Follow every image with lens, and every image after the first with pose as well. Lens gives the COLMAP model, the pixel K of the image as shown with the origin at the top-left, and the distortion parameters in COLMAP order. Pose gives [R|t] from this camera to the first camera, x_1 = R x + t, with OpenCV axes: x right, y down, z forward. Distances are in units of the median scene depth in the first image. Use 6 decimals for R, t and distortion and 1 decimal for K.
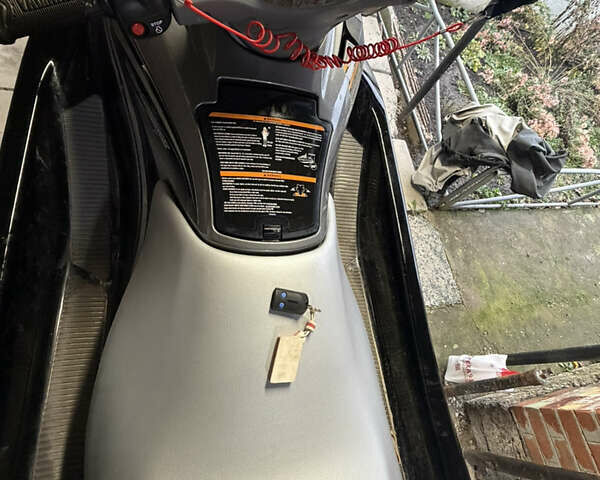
lens RADIAL K [[311.1, 0, 300.0], [0, 311.1, 240.0], [0, 0, 1]] dist [0.020275, -0.000106]
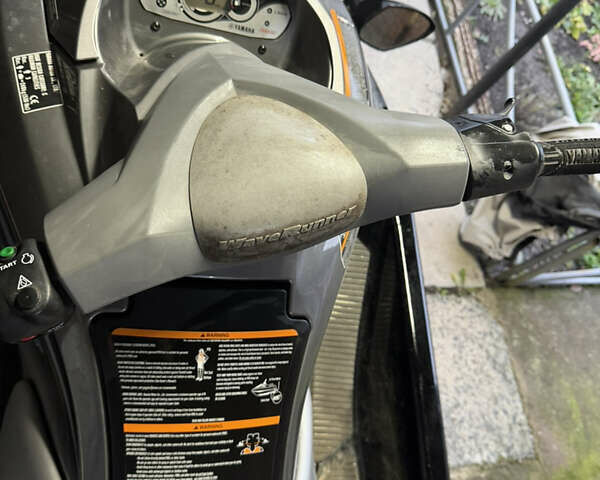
lens RADIAL K [[566.2, 0, 300.0], [0, 566.2, 240.0], [0, 0, 1]] dist [0.080920, -0.153621]
pose [[0.996723, 0.057467, 0.056930, 0.001897], [-0.055342, 0.997735, -0.038231, -0.140216], [-0.058998, 0.034955, 0.997646, -0.042158]]
